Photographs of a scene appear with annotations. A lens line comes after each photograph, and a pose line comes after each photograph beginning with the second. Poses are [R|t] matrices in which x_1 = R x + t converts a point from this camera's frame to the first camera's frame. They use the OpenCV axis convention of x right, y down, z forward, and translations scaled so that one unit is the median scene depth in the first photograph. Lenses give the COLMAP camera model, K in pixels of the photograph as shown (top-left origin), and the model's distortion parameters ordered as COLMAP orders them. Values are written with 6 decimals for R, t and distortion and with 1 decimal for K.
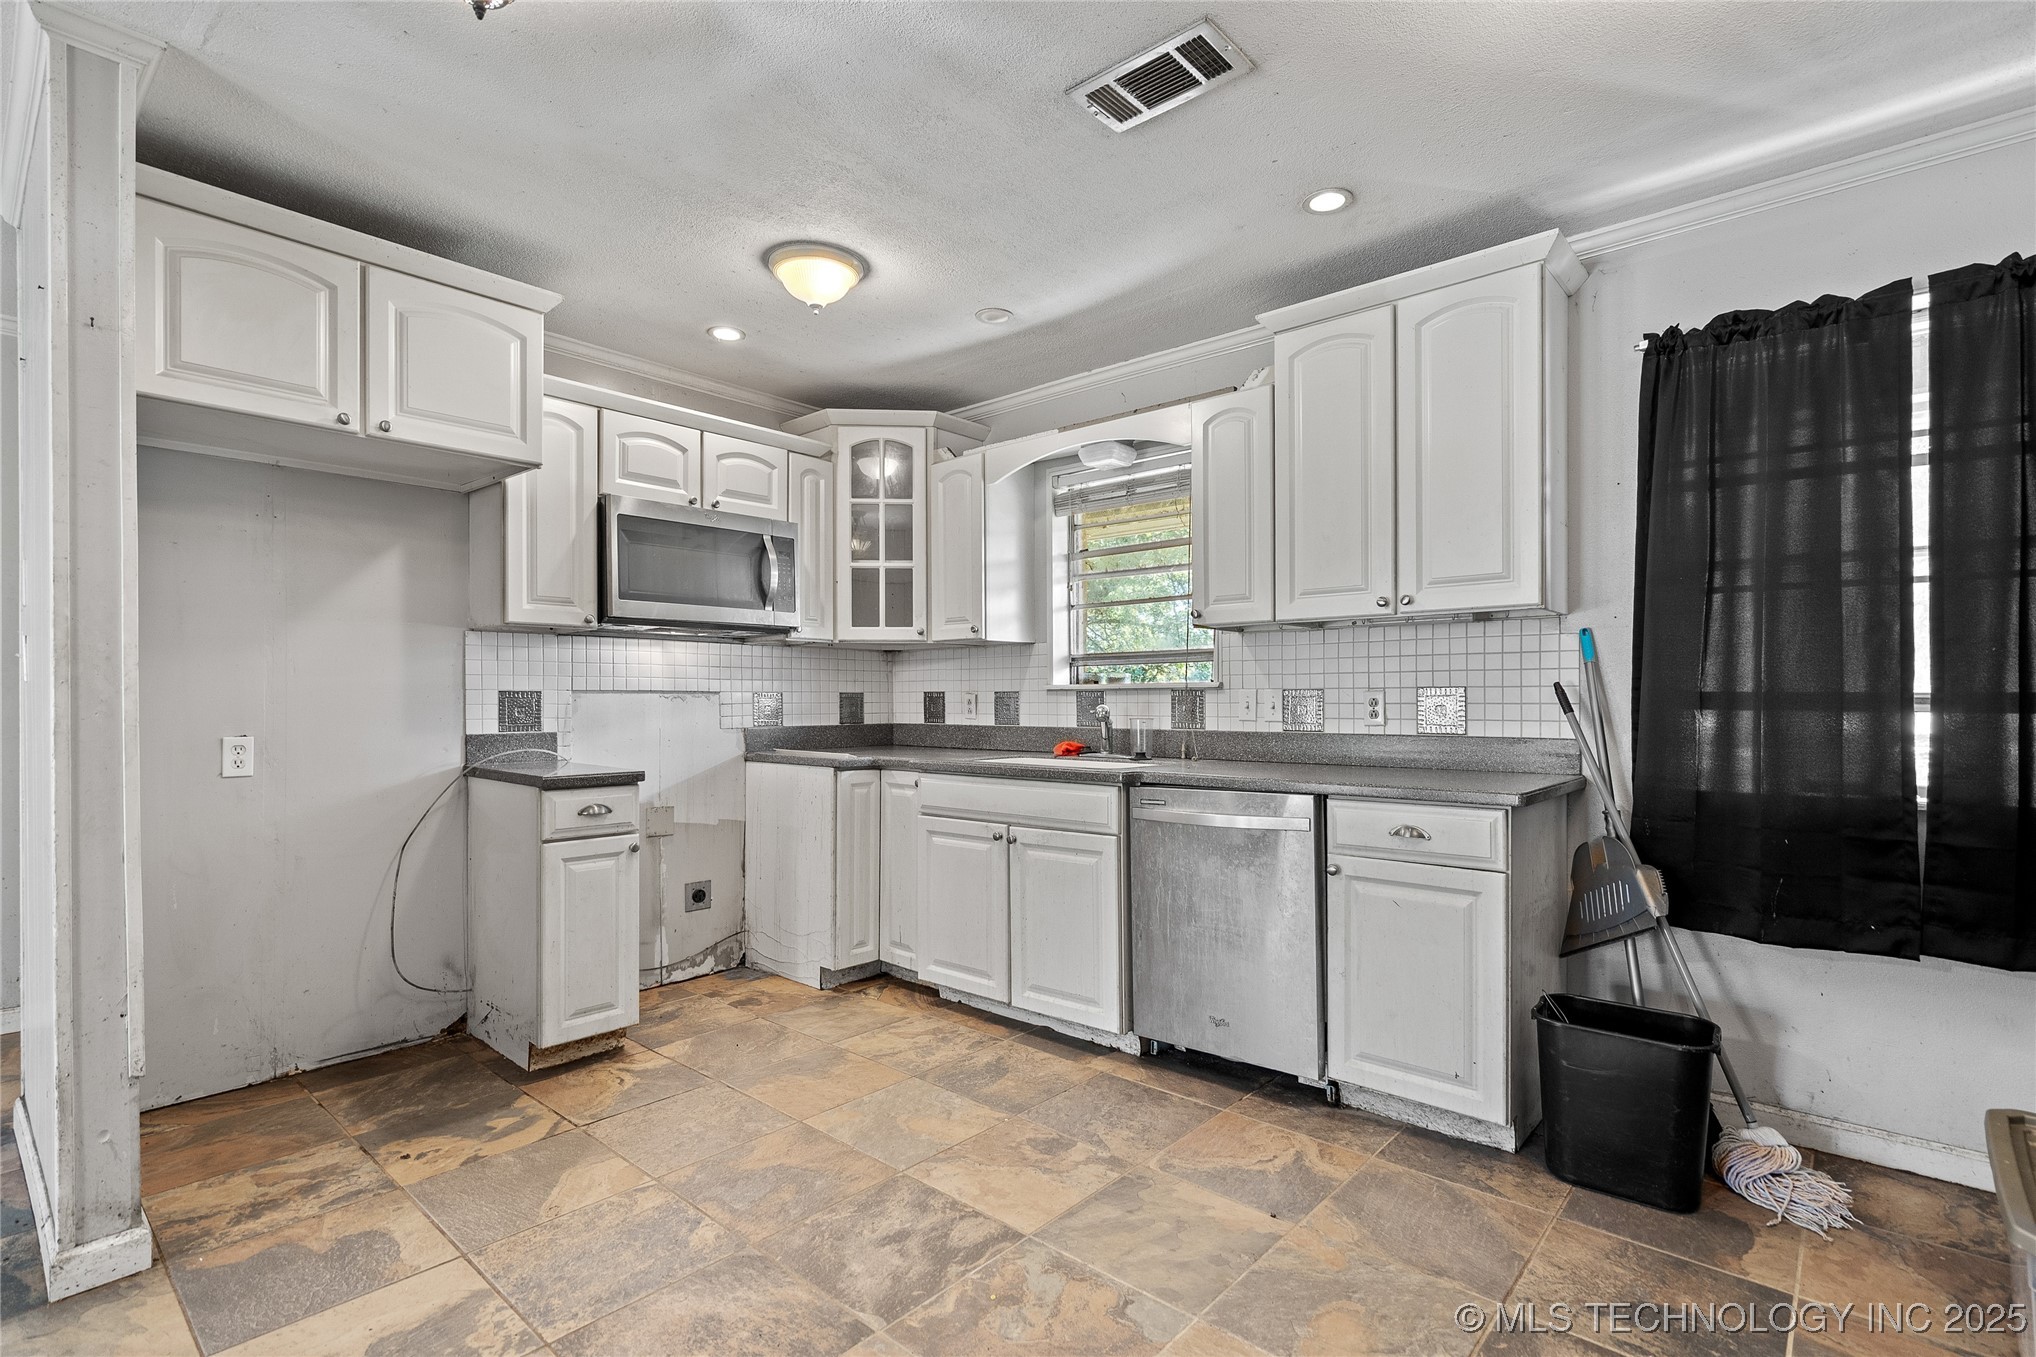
lens RADIAL K [[948.4, 0, 1033.5], [0, 948.4, 698.5], [0, 0, 1]] dist [-0.001743, 0.000867]
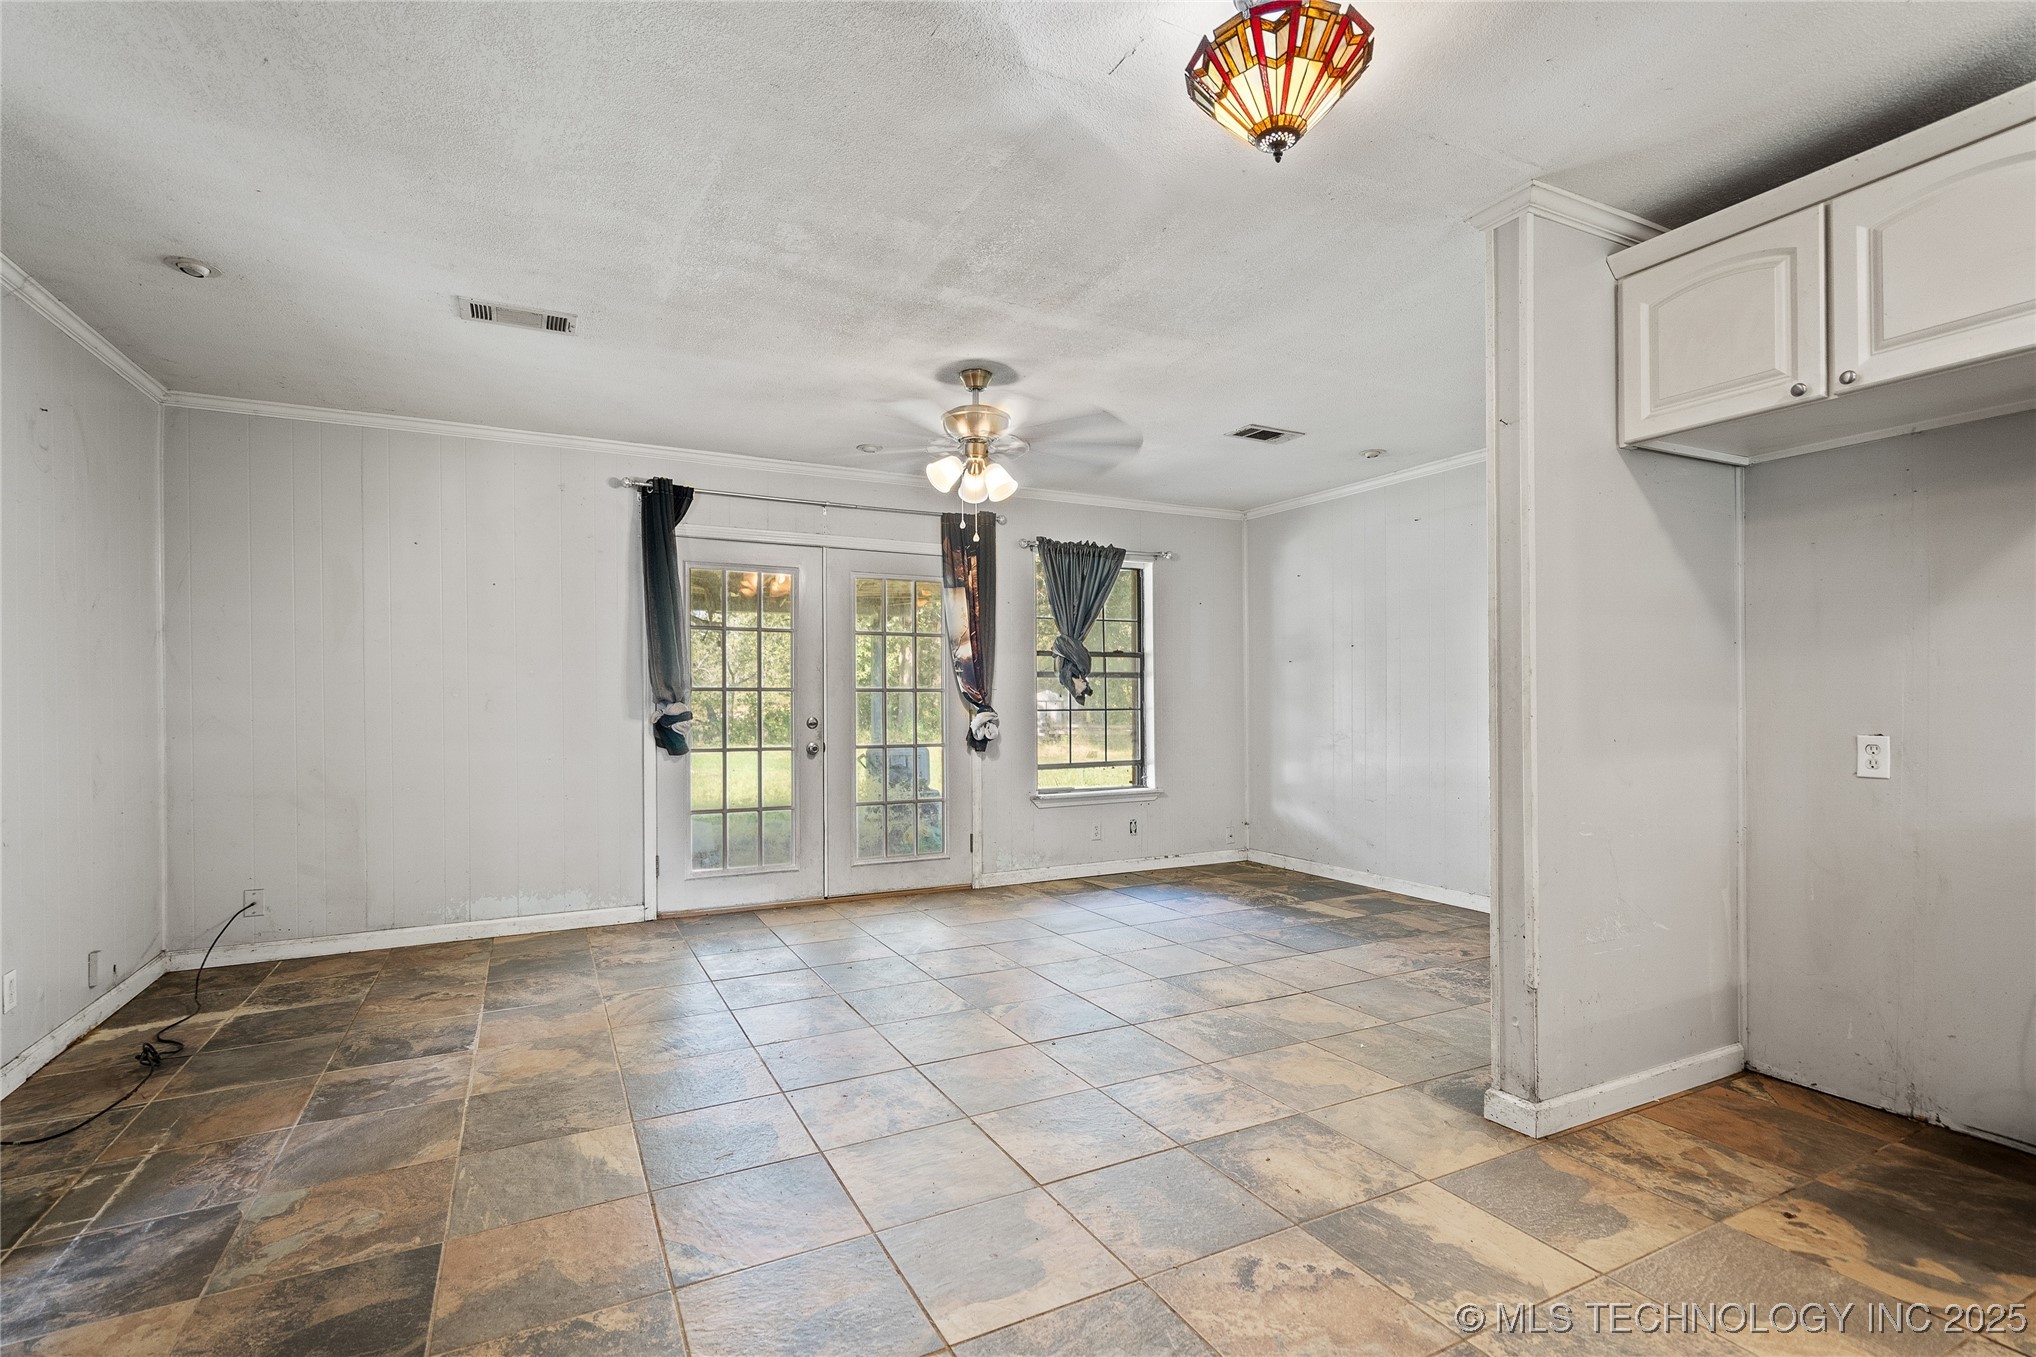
lens RADIAL K [[948.4, 0, 1007.0], [0, 948.4, 710.9], [0, 0, 1]] dist [-0.001743, 0.000867]
pose [[-0.375209, 0.015848, -0.926805, 0.361481], [0.007356, 0.999873, 0.014119, -0.003746], [0.926911, -0.001520, -0.375278, 0.562356]]
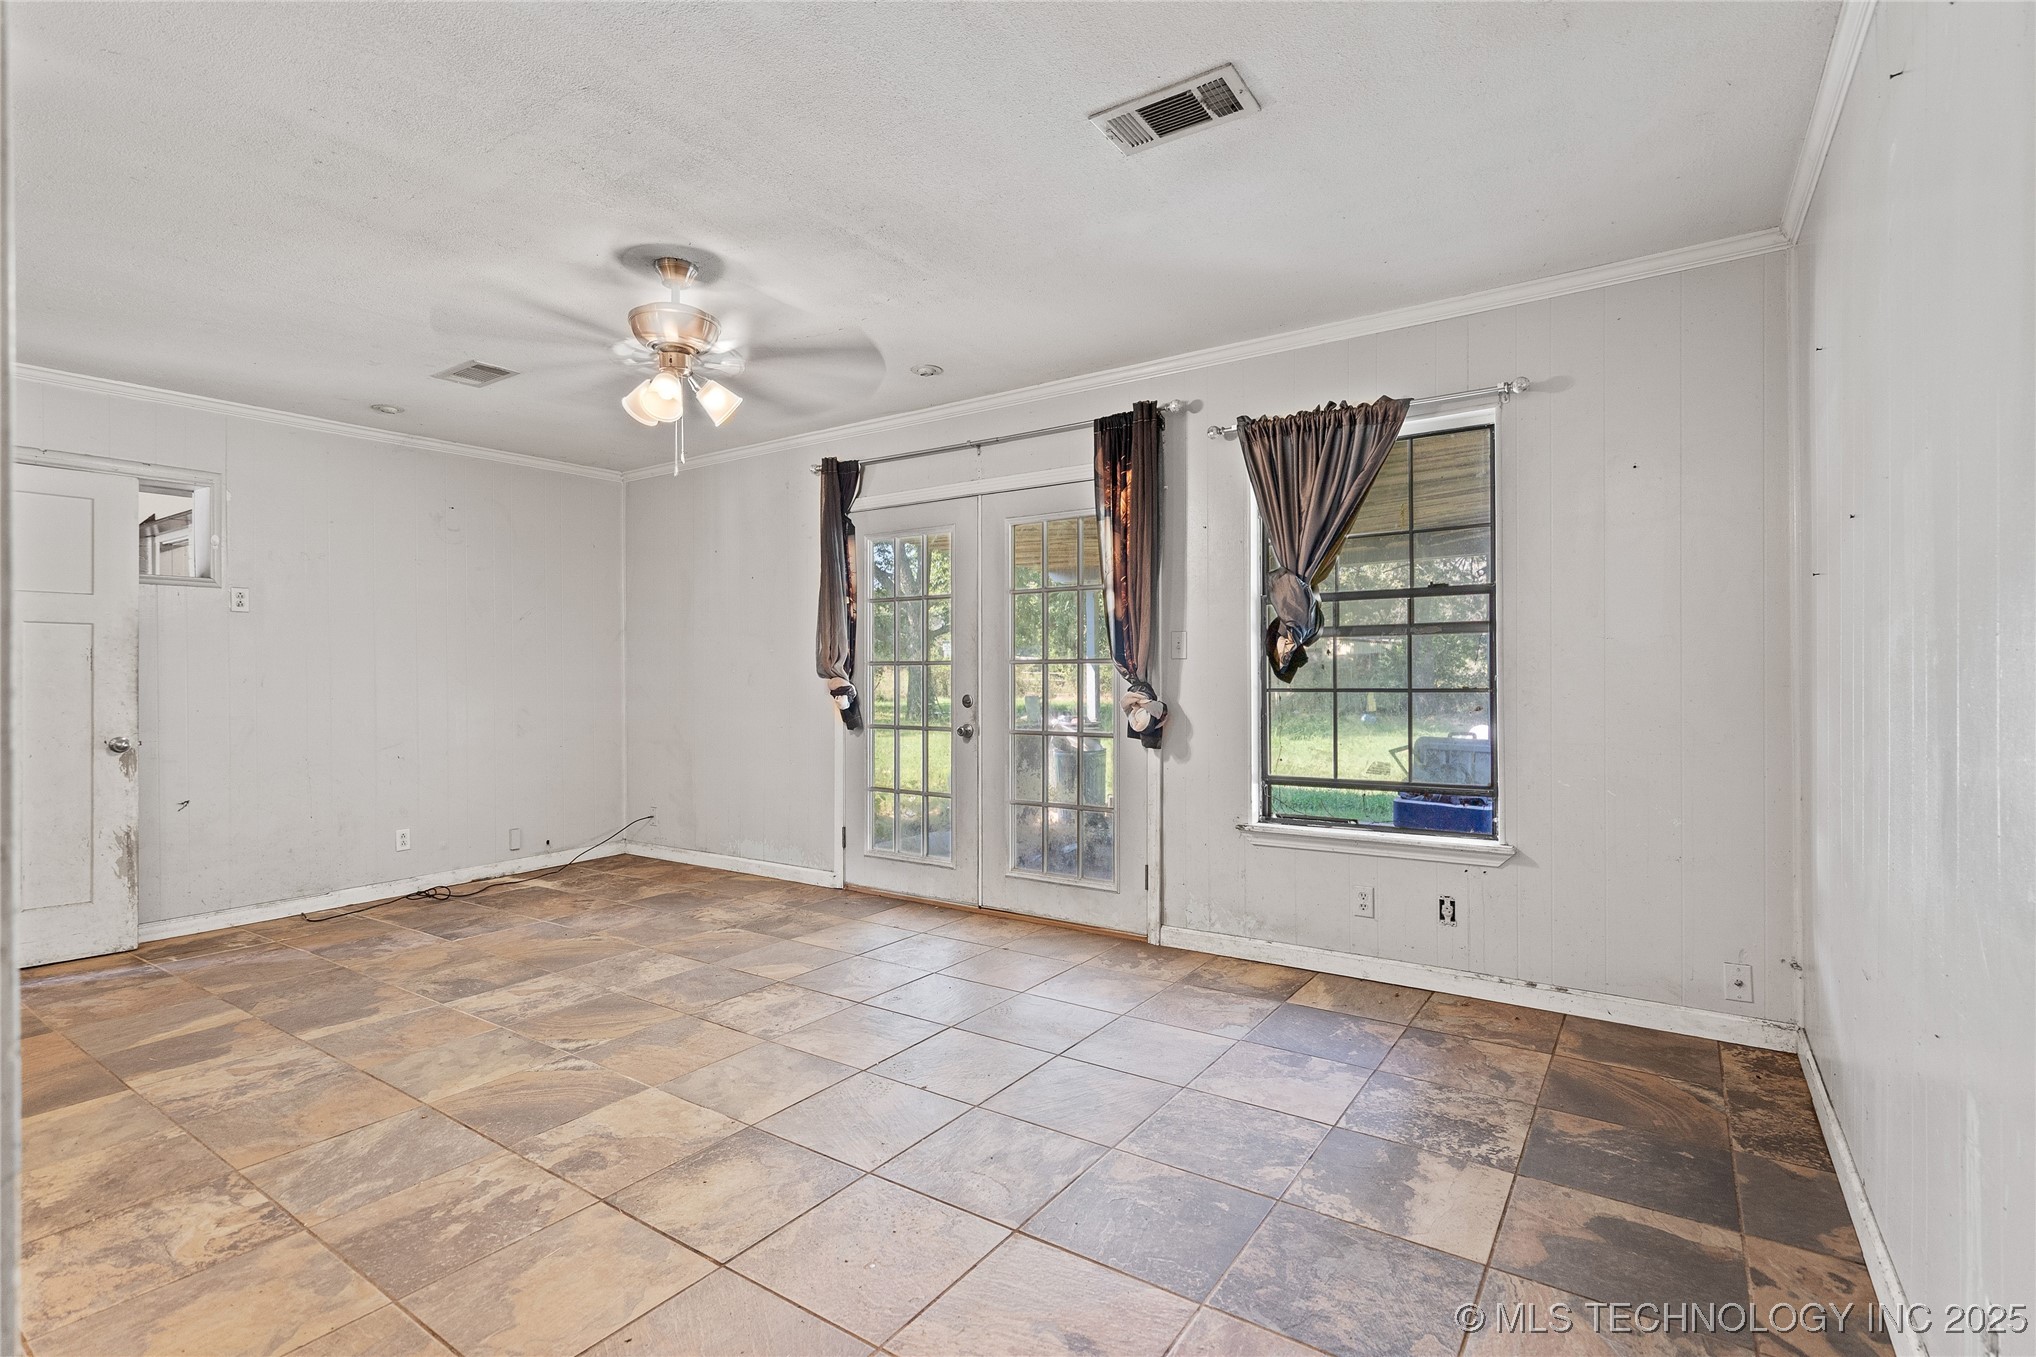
lens RADIAL K [[948.4, 0, 1023.8], [0, 948.4, 686.2], [0, 0, 1]] dist [-0.001743, 0.000867]
pose [[-0.993066, 0.011094, -0.117033, -1.176833], [0.009995, 0.999900, 0.009973, 0.002481], [0.117132, 0.008734, -0.993078, 1.139368]]
